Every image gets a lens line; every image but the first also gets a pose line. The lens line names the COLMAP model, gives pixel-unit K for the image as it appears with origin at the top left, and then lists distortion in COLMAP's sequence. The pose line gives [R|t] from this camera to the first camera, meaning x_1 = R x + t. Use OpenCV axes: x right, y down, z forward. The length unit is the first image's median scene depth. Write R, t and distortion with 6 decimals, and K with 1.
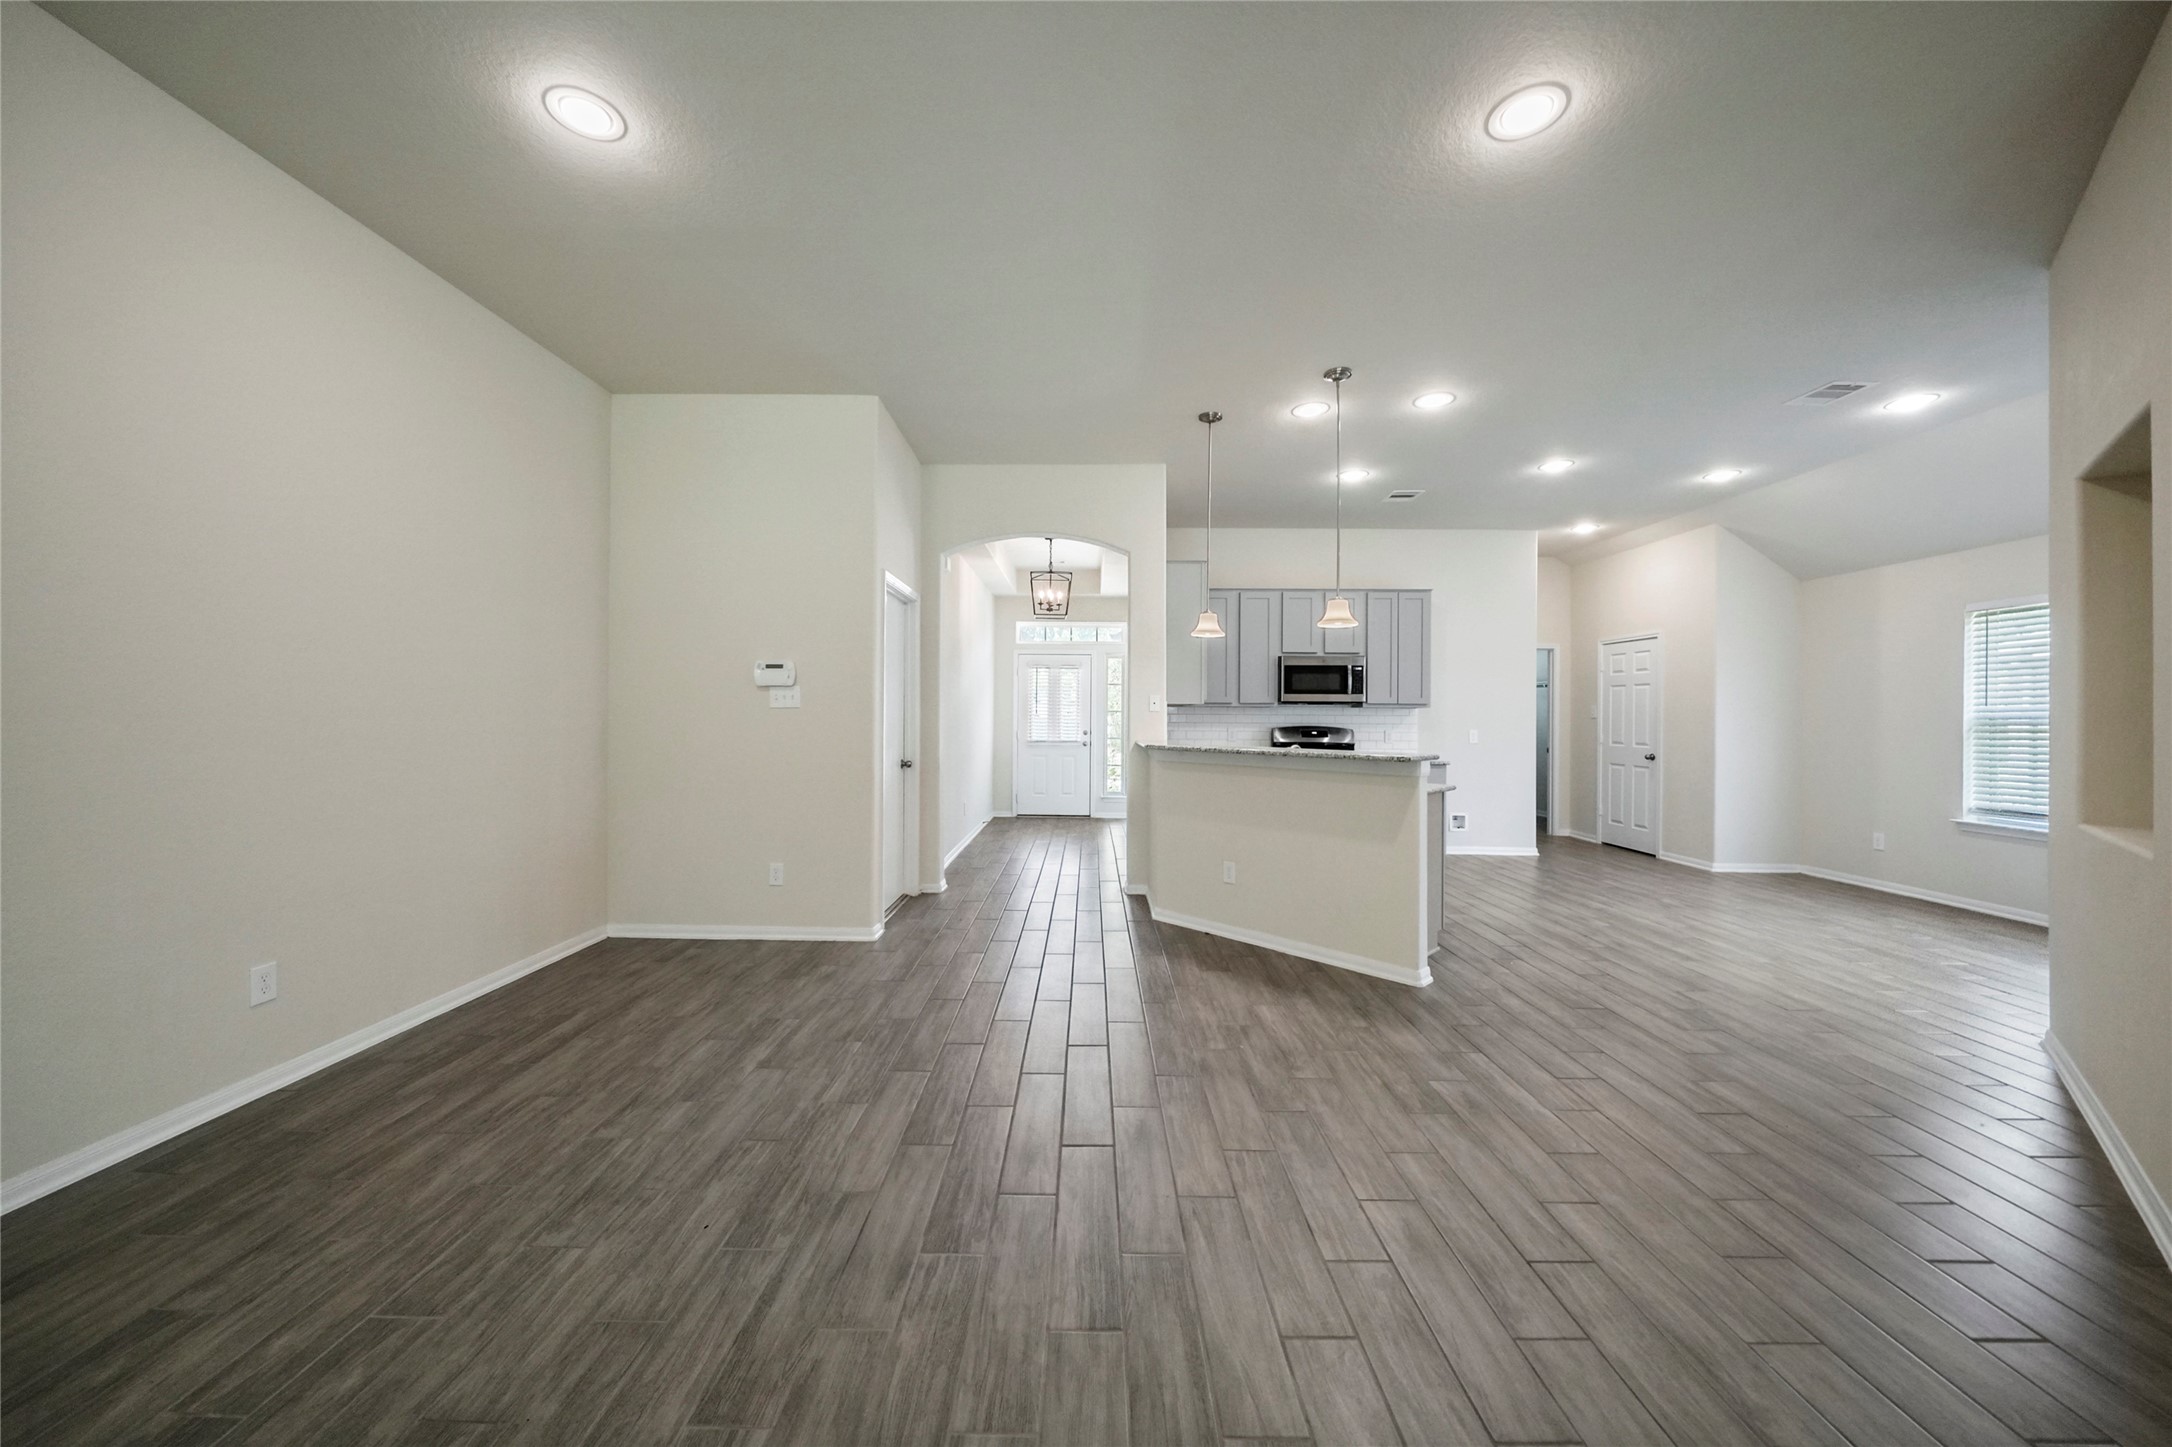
lens RADIAL K [[750.0, 0, 1082.2], [0, 750.0, 704.3], [0, 0, 1]] dist [-0.007242, 0.000157]
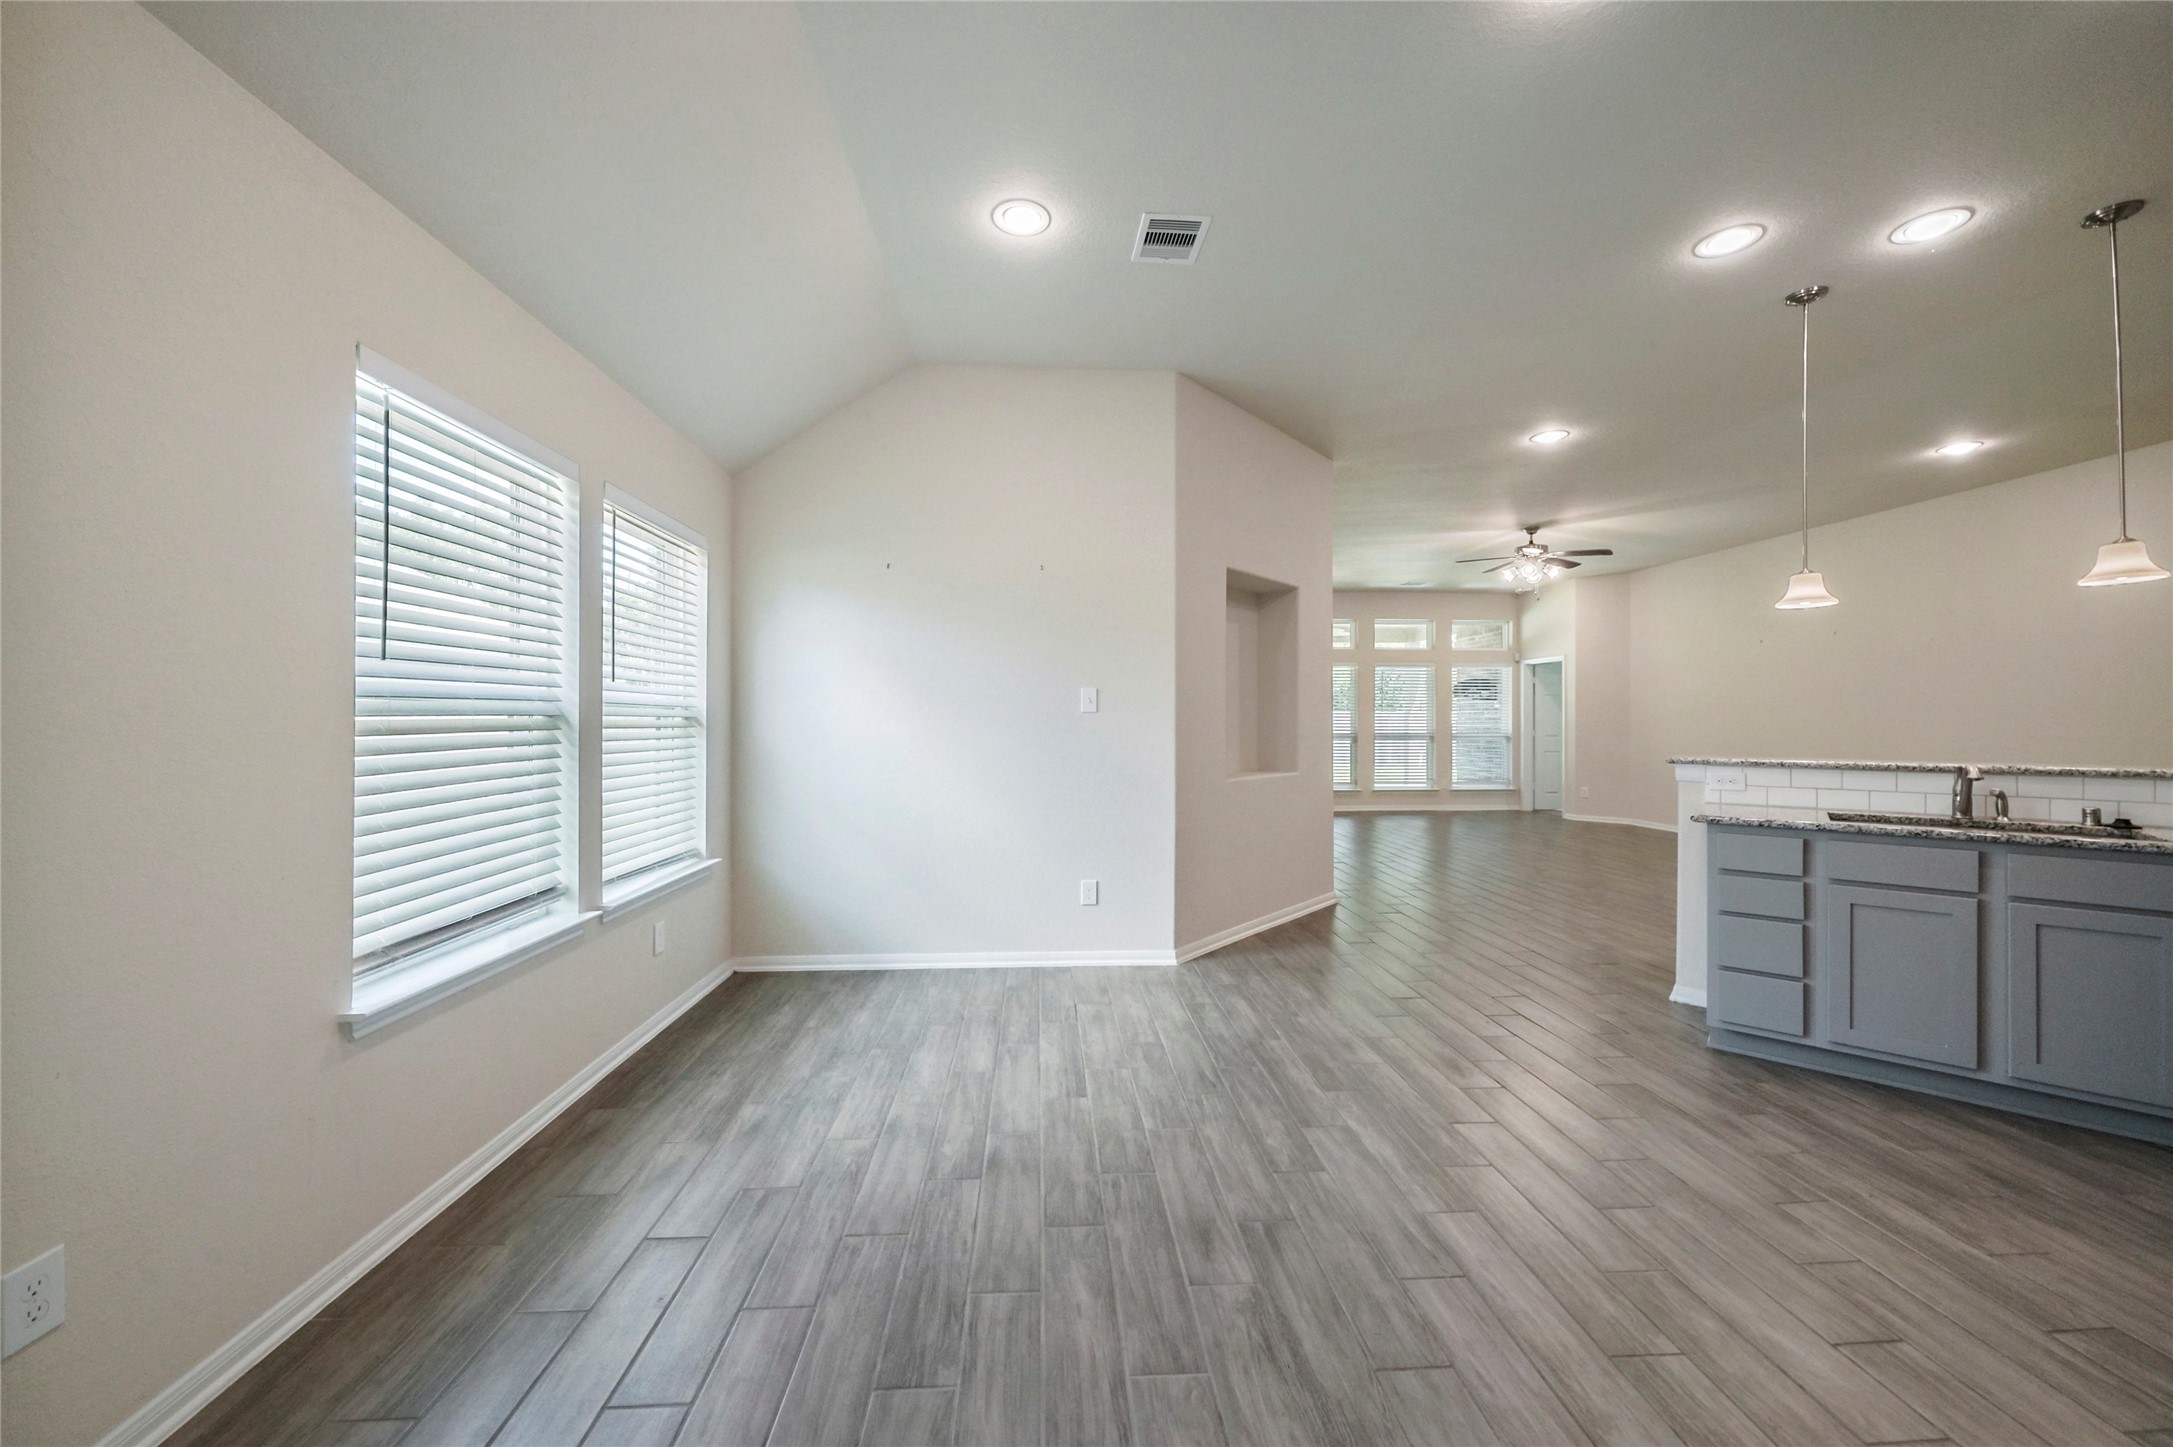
lens RADIAL K [[806.5, 0, 1079.7], [0, 806.5, 716.2], [0, 0, 1]] dist [-0.001550, -0.001269]
pose [[-0.997066, -0.014057, -0.075241, 0.854756], [-0.012499, 0.999698, -0.021141, 0.031836], [0.075516, -0.020138, -0.996941, 1.303033]]
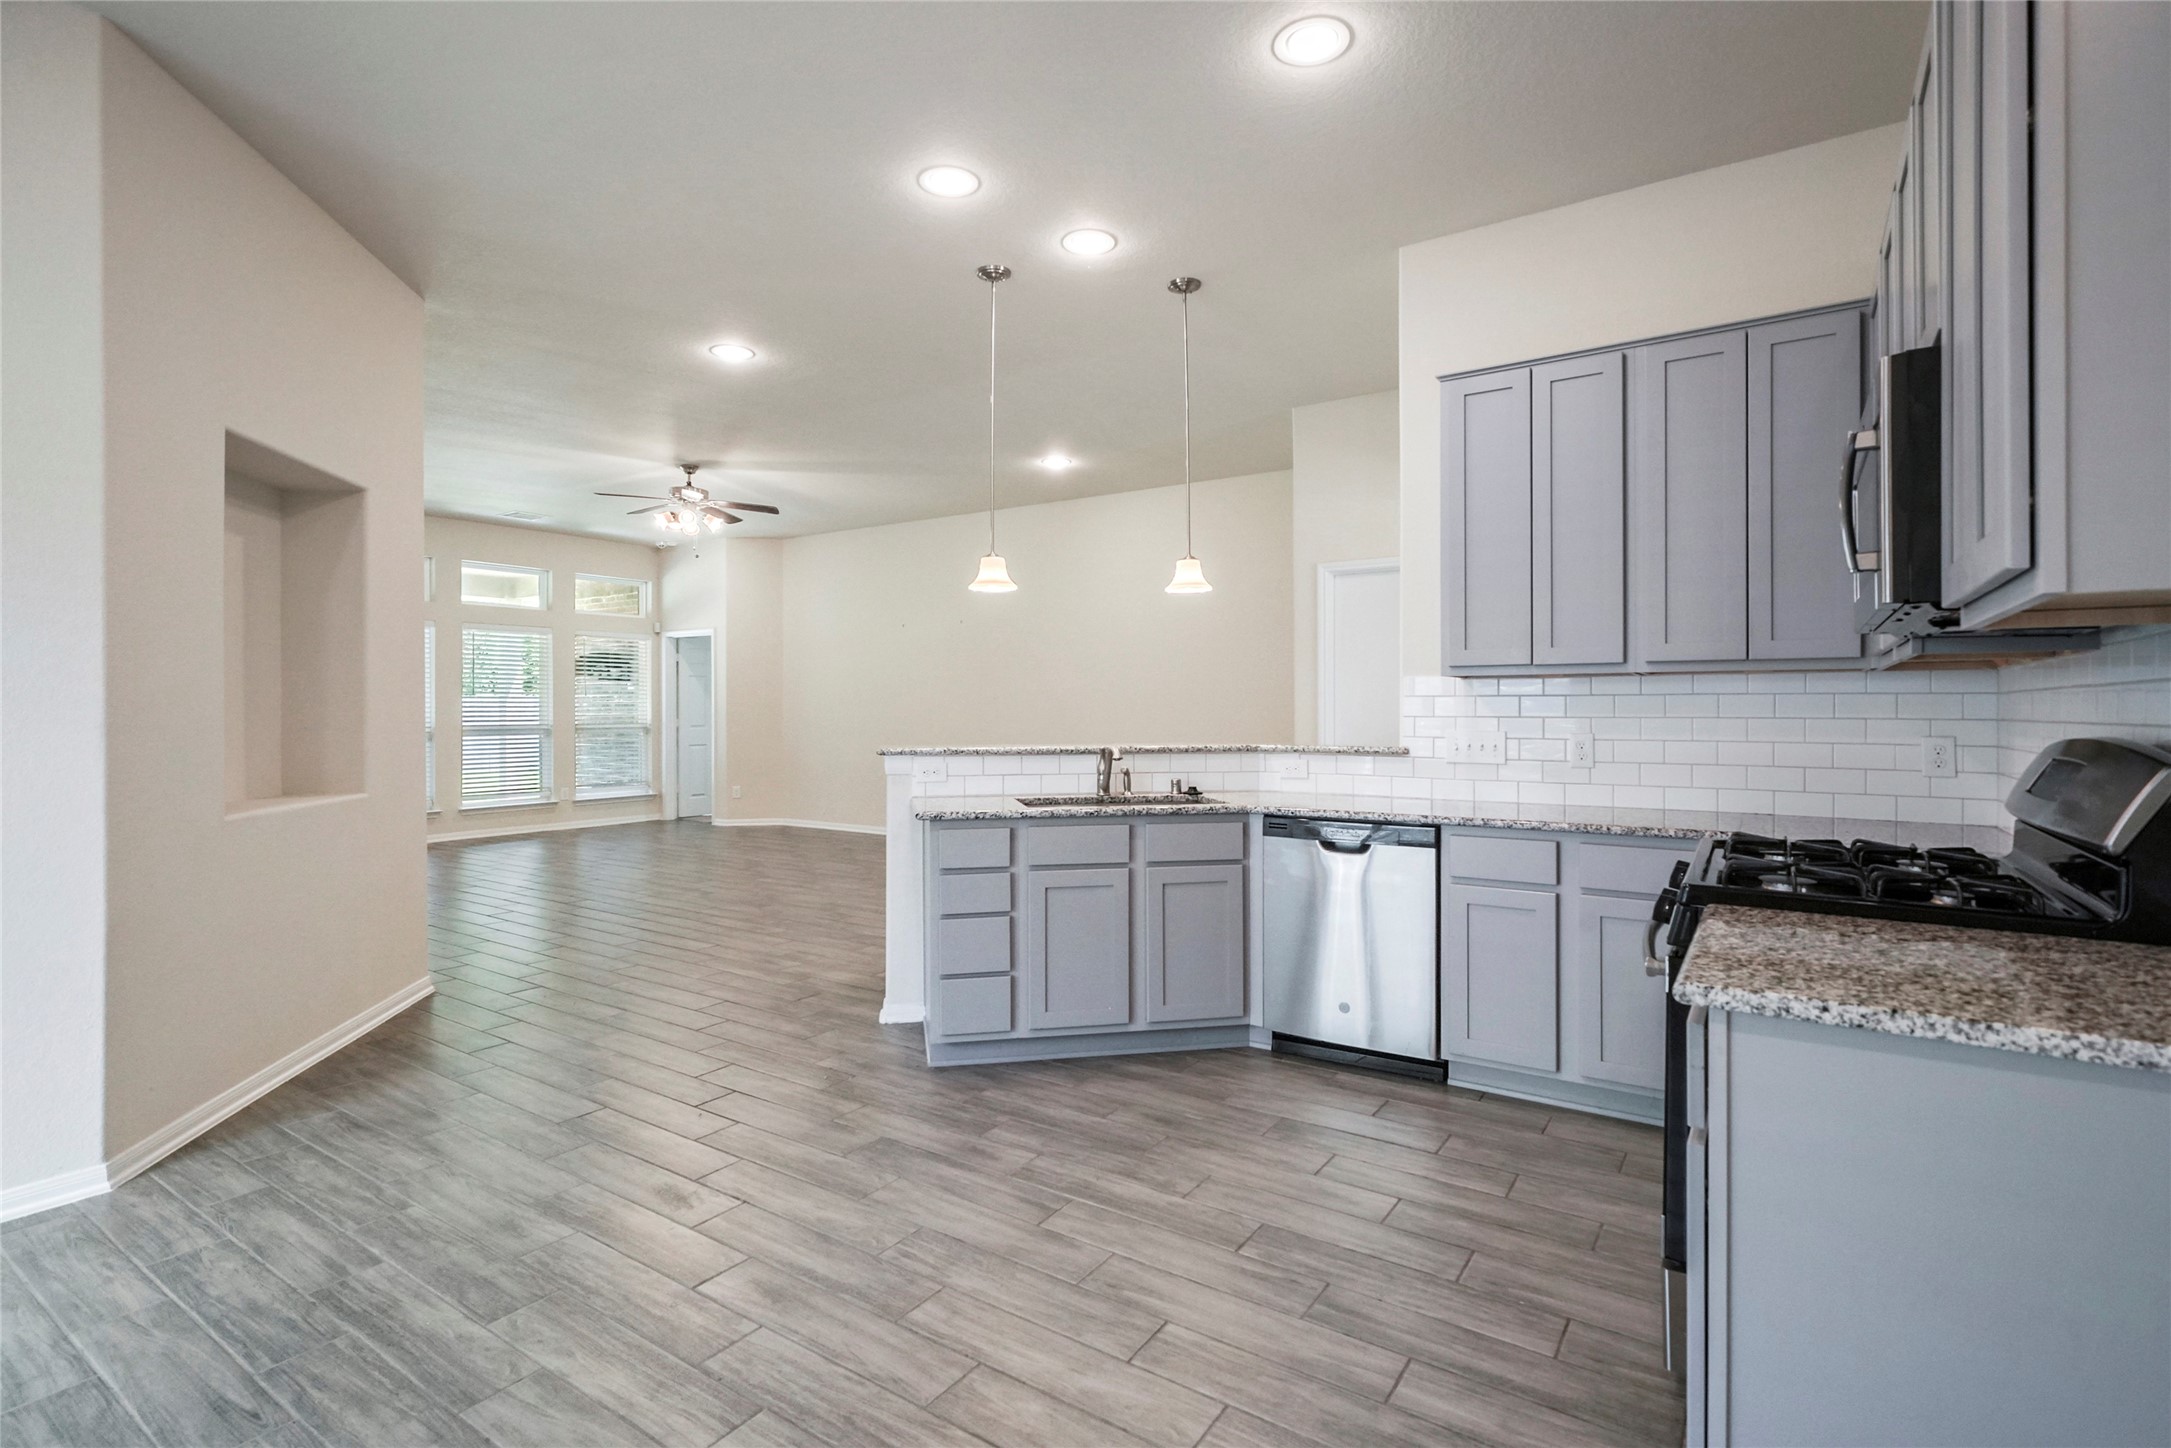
lens RADIAL K [[1031.1, 0, 1088.4], [0, 1031.1, 709.8], [0, 0, 1]] dist [0.006805, -0.000545]
pose [[-0.545772, -0.008489, -0.837891, 0.865918], [0.008565, 0.999840, -0.015709, 0.030554], [0.837890, -0.015750, -0.545612, 1.213141]]
